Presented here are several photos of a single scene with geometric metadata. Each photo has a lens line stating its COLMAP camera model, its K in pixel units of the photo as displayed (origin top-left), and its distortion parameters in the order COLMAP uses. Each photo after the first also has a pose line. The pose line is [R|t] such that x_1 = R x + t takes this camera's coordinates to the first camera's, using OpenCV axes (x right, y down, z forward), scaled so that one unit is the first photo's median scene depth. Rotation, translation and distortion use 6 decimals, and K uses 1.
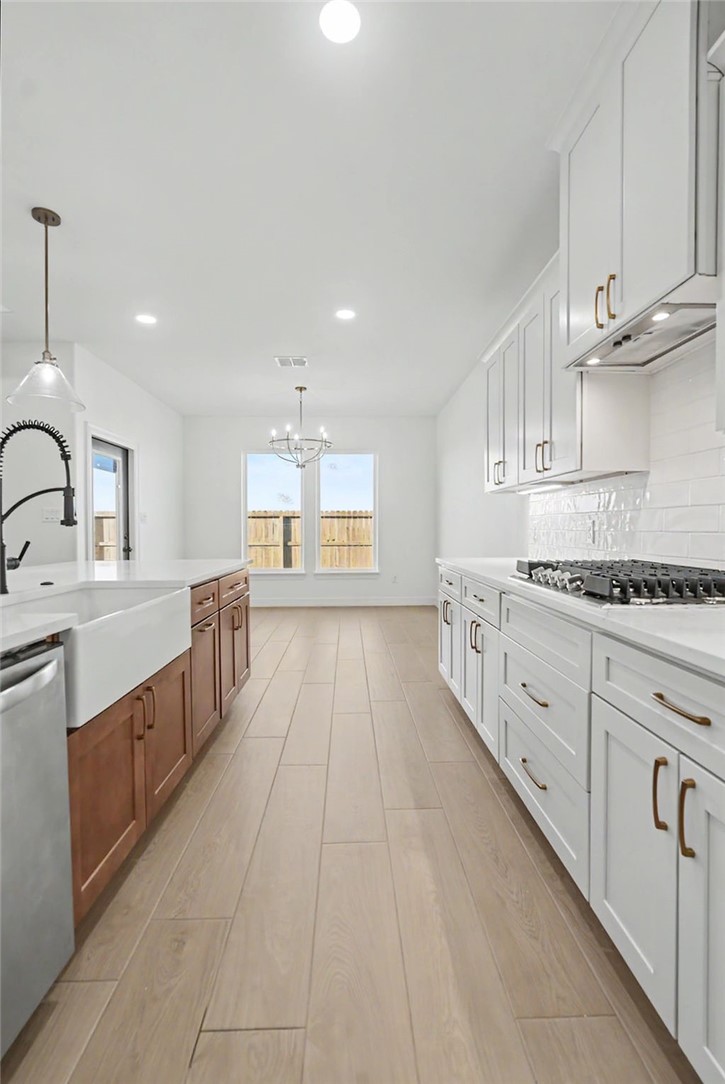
lens RADIAL K [[479.9, 0, 358.5], [0, 479.9, 538.4], [0, 0, 1]] dist [-0.001976, 0.001445]
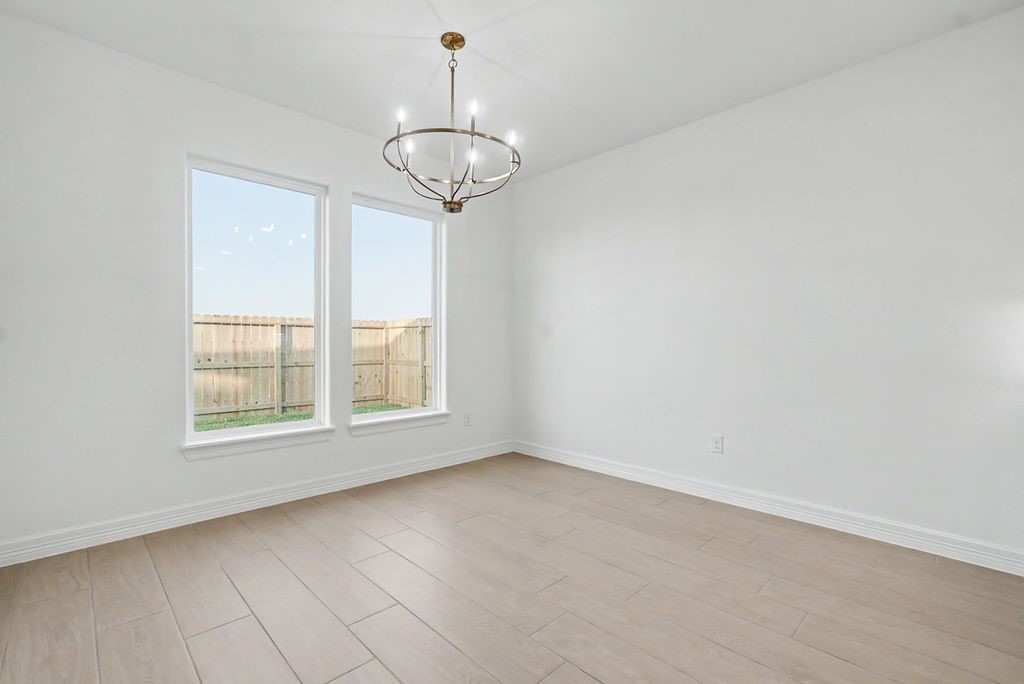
lens RADIAL K [[466.3, 0, 520.8], [0, 466.3, 352.2], [0, 0, 1]] dist [-0.004046, 0.001807]
pose [[0.725929, -0.009885, 0.687698, -0.880010], [0.010529, 0.999939, 0.003259, -0.024779], [-0.687689, 0.004875, 0.725989, 1.401355]]
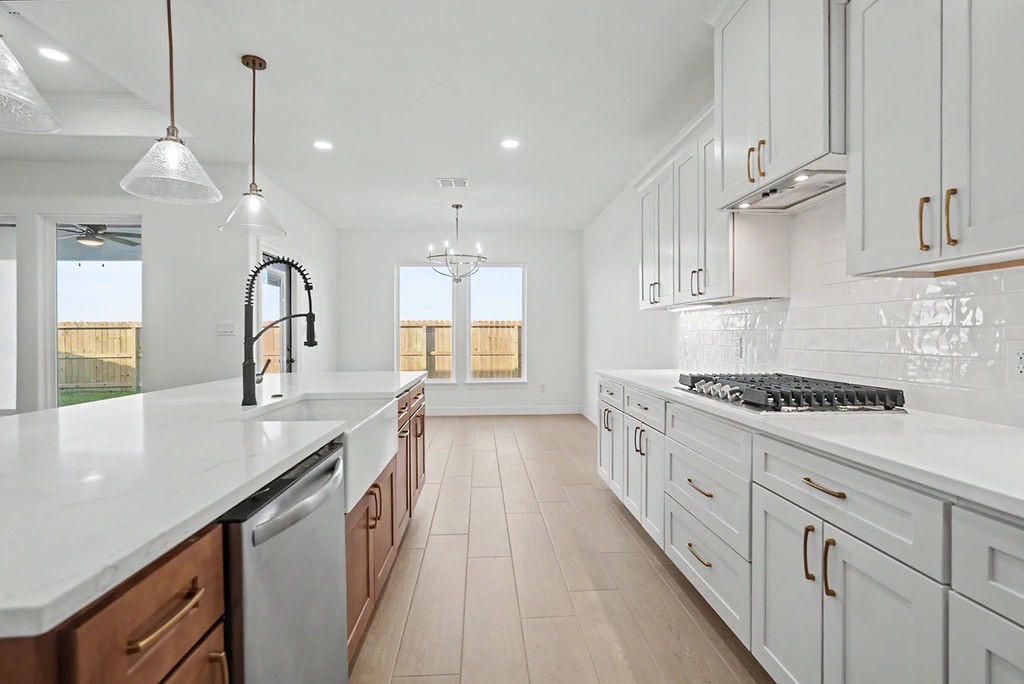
lens RADIAL K [[487.2, 0, 510.2], [0, 487.2, 338.9], [0, 0, 1]] dist [0.001231, -0.000351]
pose [[0.999232, 0.001921, 0.039140, -0.104631], [-0.001337, 0.999888, -0.014927, -0.017673], [-0.039164, 0.014863, 0.999122, -0.135724]]
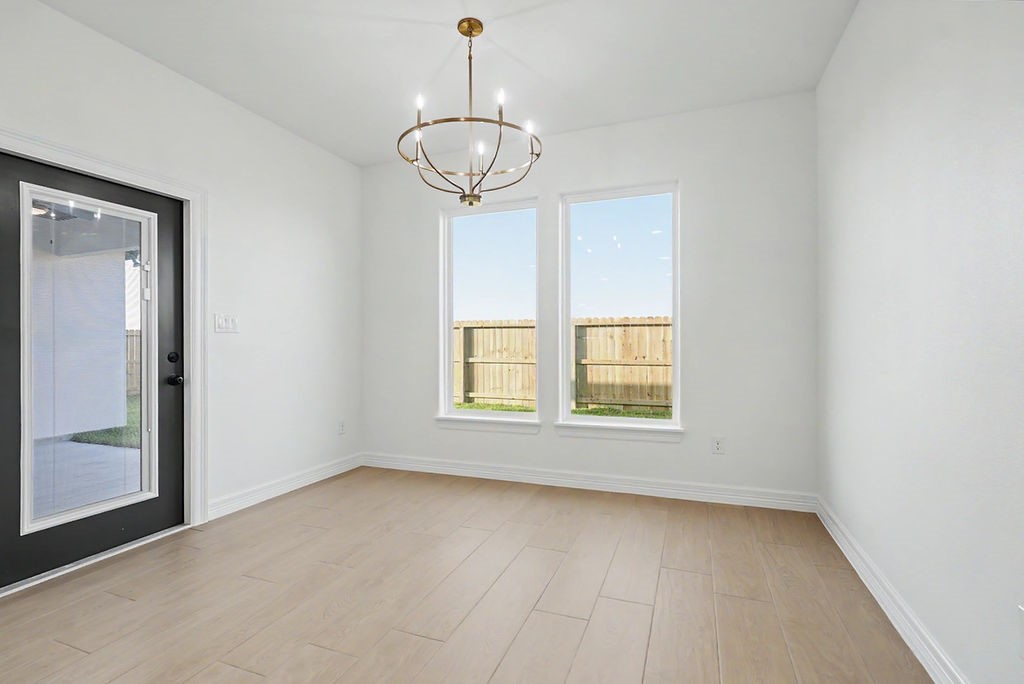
lens RADIAL K [[487.2, 0, 521.7], [0, 487.2, 345.9], [0, 0, 1]] dist [0.001231, -0.000351]
pose [[0.933640, 0.005640, -0.358168, 0.191129], [-0.009447, 0.999916, -0.008881, -0.028642], [0.358088, 0.011675, 0.933615, 1.343870]]
